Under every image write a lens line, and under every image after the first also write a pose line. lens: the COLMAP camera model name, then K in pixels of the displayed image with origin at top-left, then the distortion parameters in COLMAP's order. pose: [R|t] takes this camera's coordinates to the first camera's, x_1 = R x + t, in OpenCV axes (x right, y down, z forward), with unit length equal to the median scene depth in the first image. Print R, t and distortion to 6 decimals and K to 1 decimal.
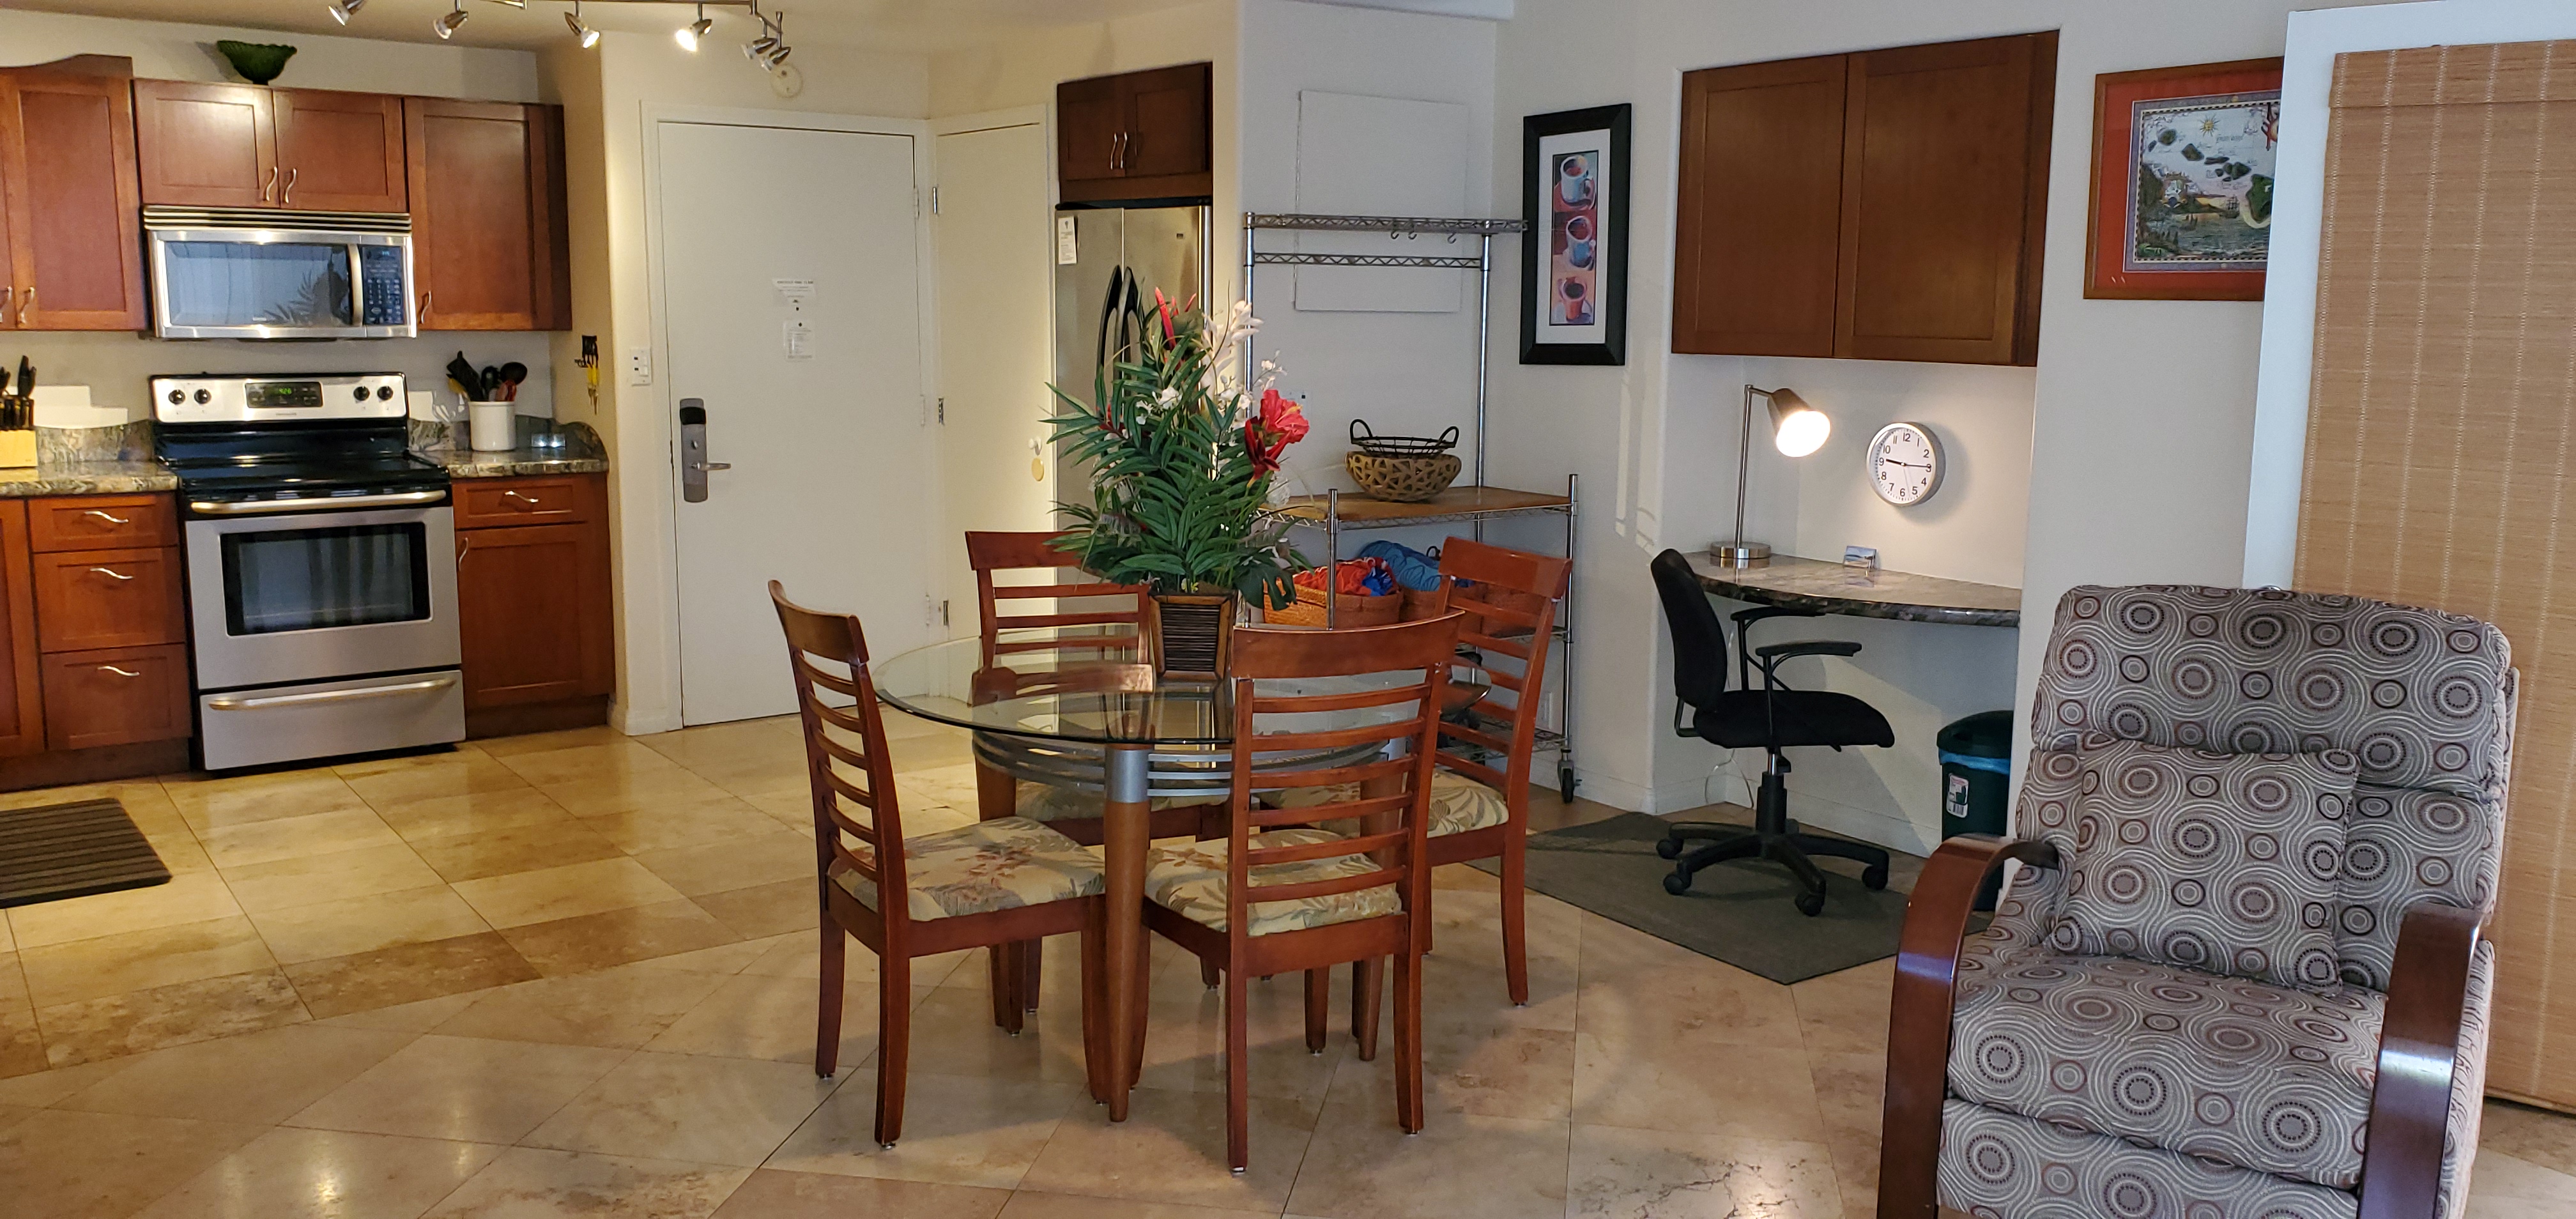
lens RADIAL K [[1985.7, 0, 1288.1], [0, 1985.7, 599.3], [0, 0, 1]] dist [0.059063, -0.082631]
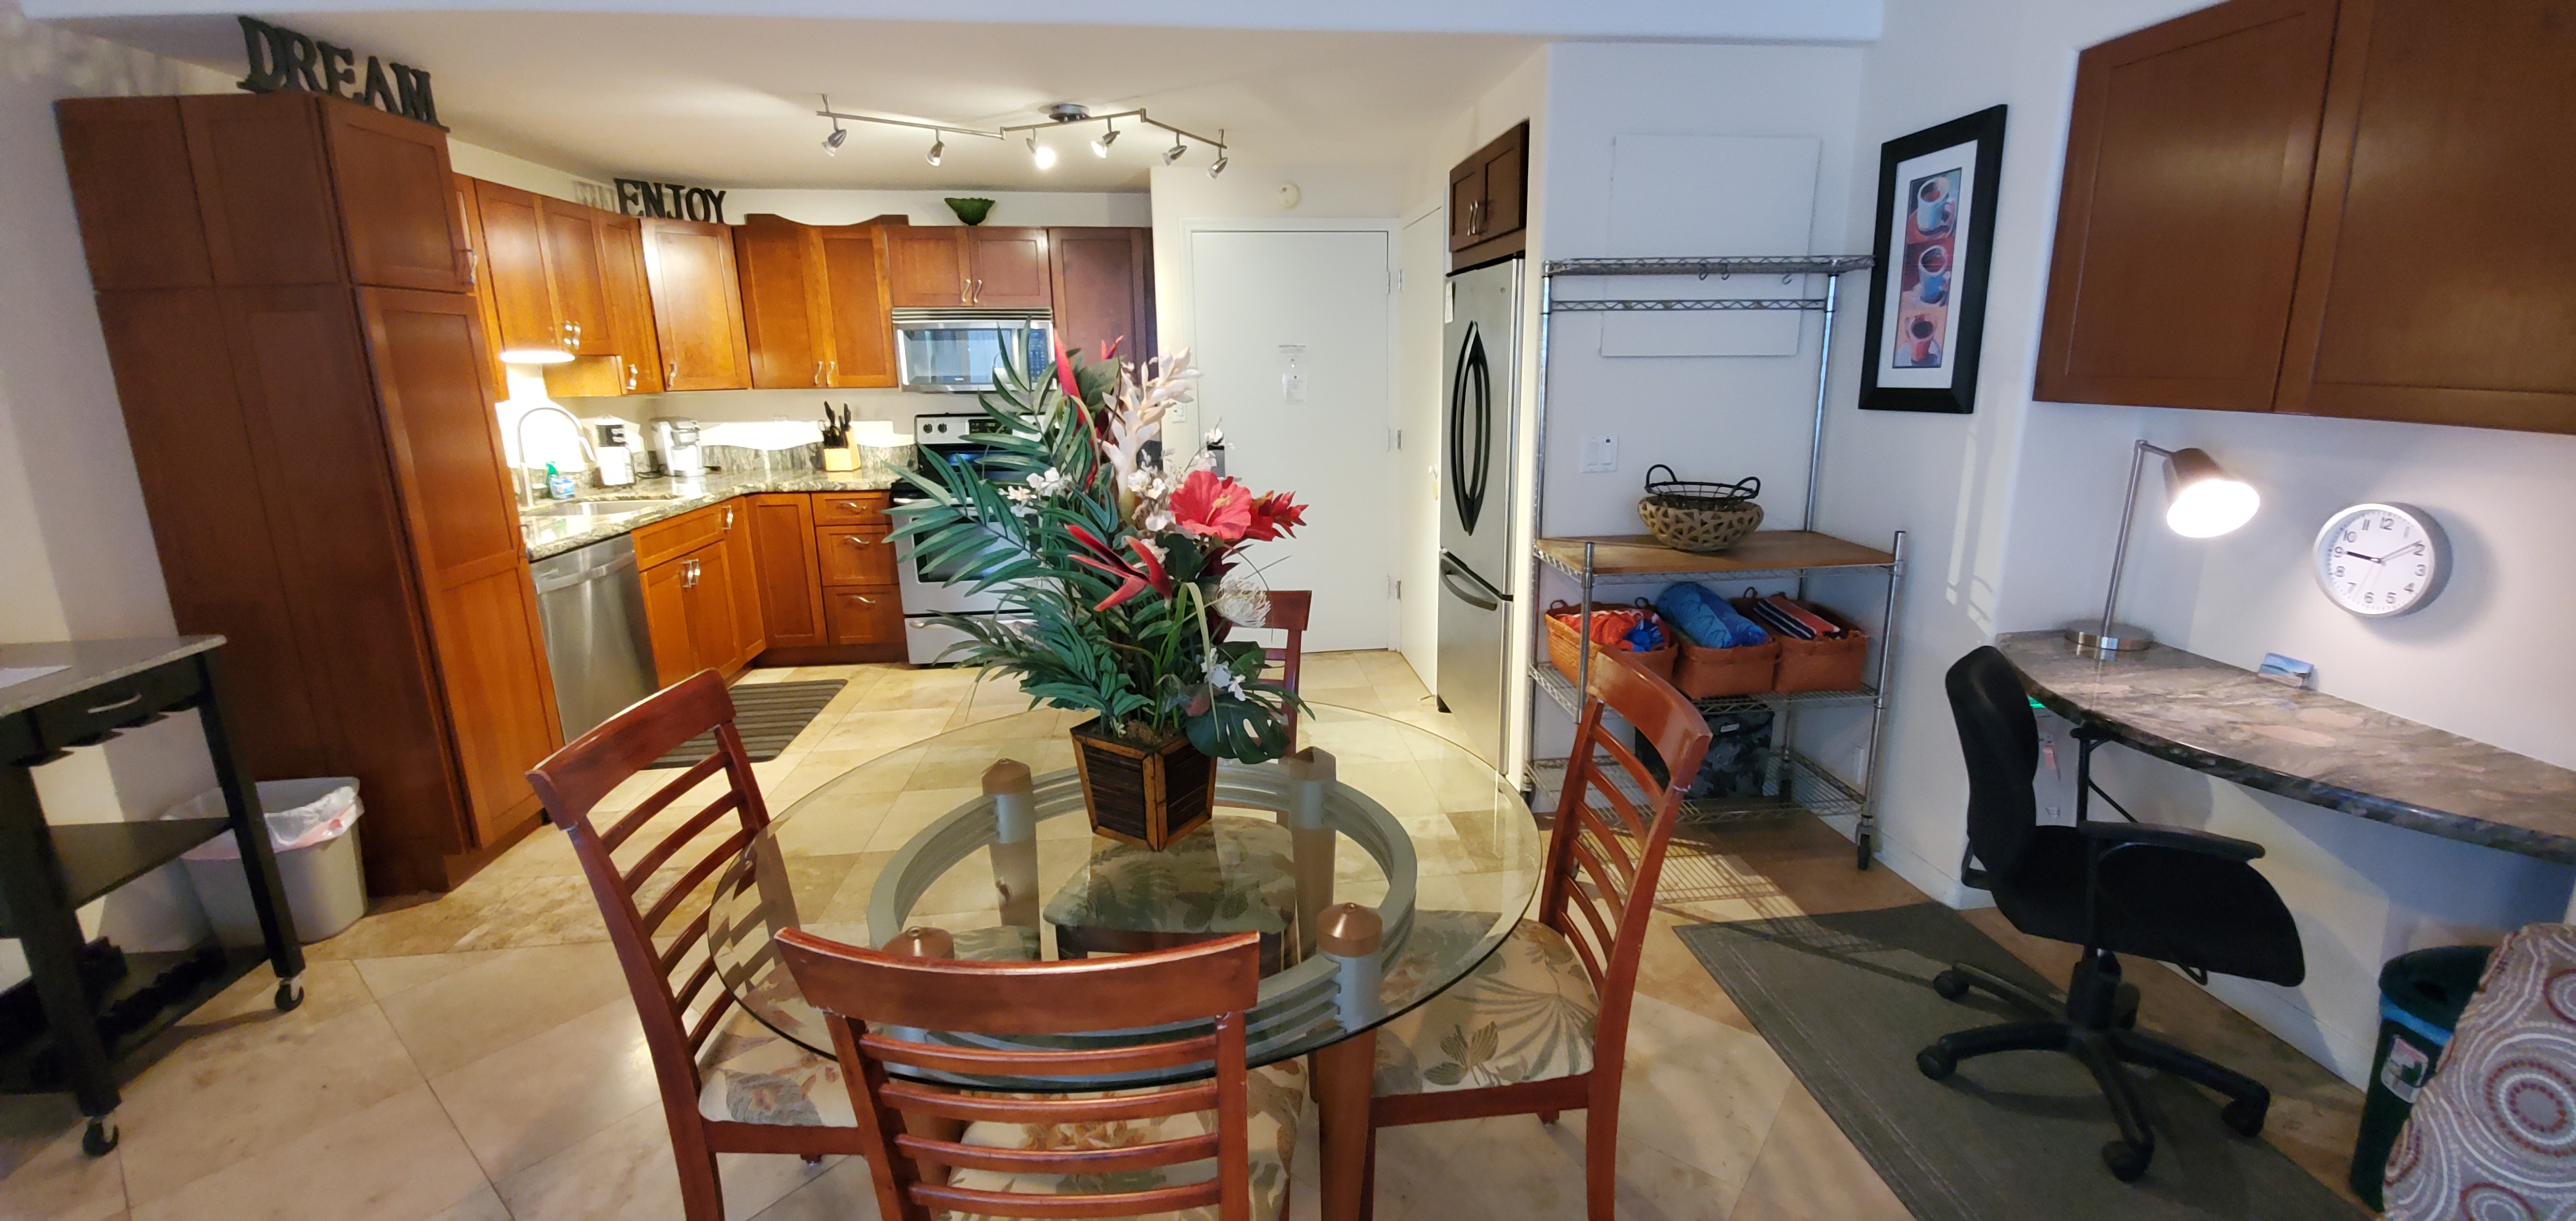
lens RADIAL K [[1019.1, 0, 1318.6], [0, 1019.1, 597.2], [0, 0, 1]] dist [0.003568, -0.011458]
pose [[0.883860, 0.087586, -0.459479, 0.133183], [-0.052091, 0.994633, 0.089394, -0.064300], [0.464843, -0.055077, 0.883679, 0.481369]]
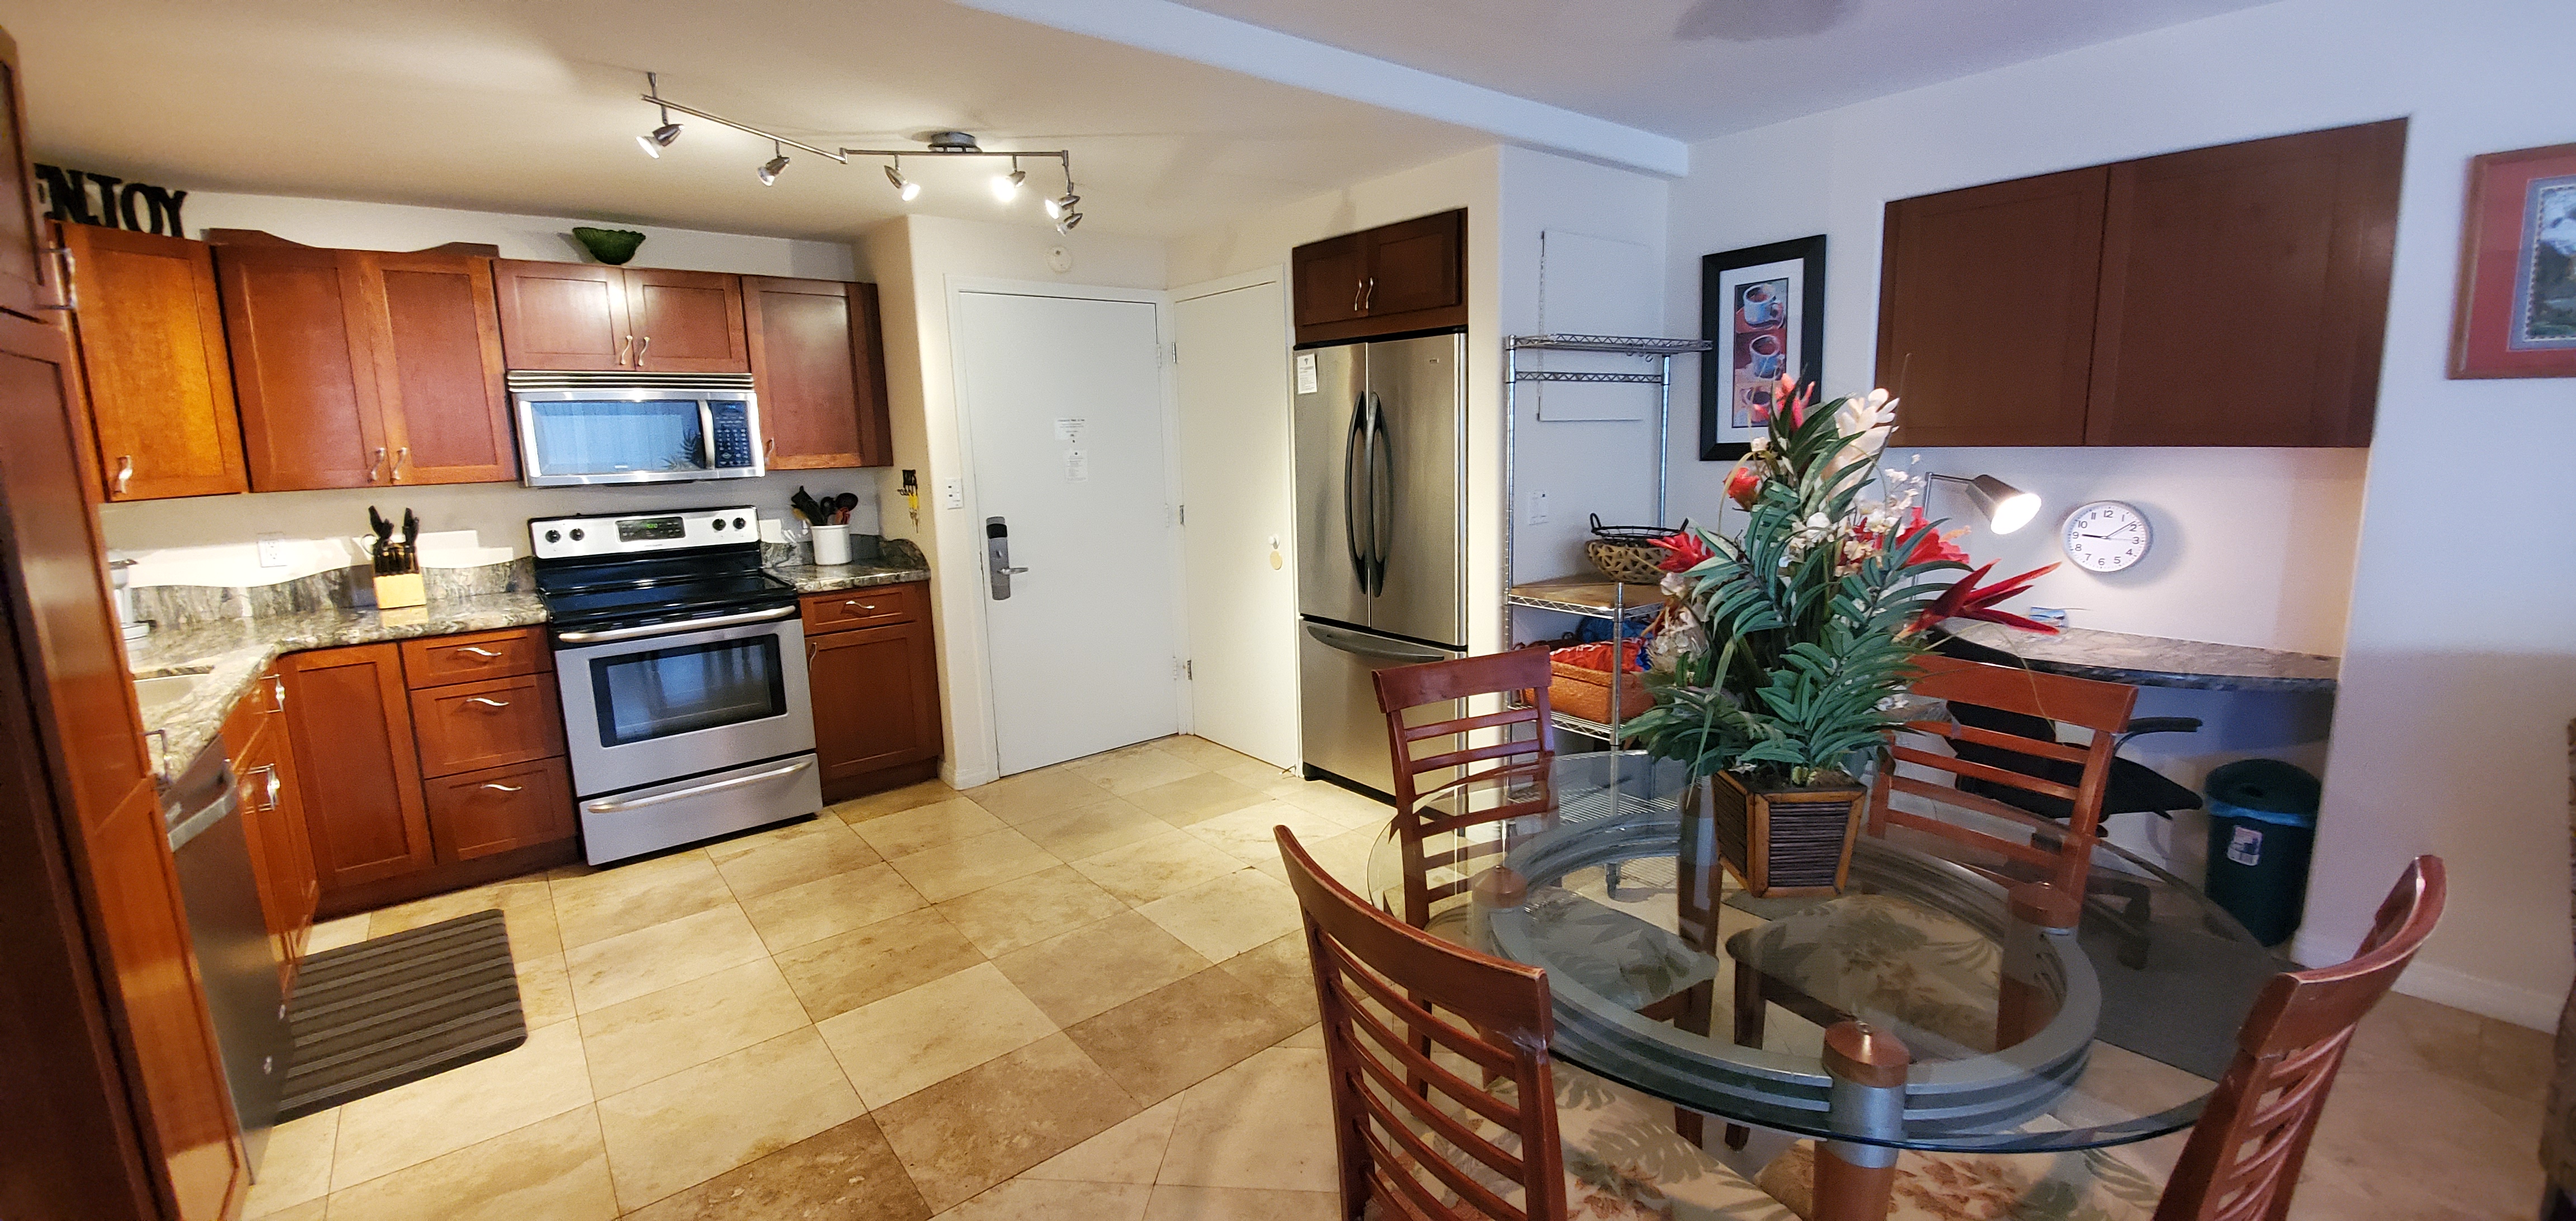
lens RADIAL K [[1019.1, 0, 1332.3], [0, 1019.1, 599.9], [0, 0, 1]] dist [0.003568, -0.011458]
pose [[0.995750, -0.048911, 0.078037, -0.176619], [0.048139, 0.998772, 0.011735, -0.057351], [-0.078516, -0.007929, 0.996881, 0.437882]]
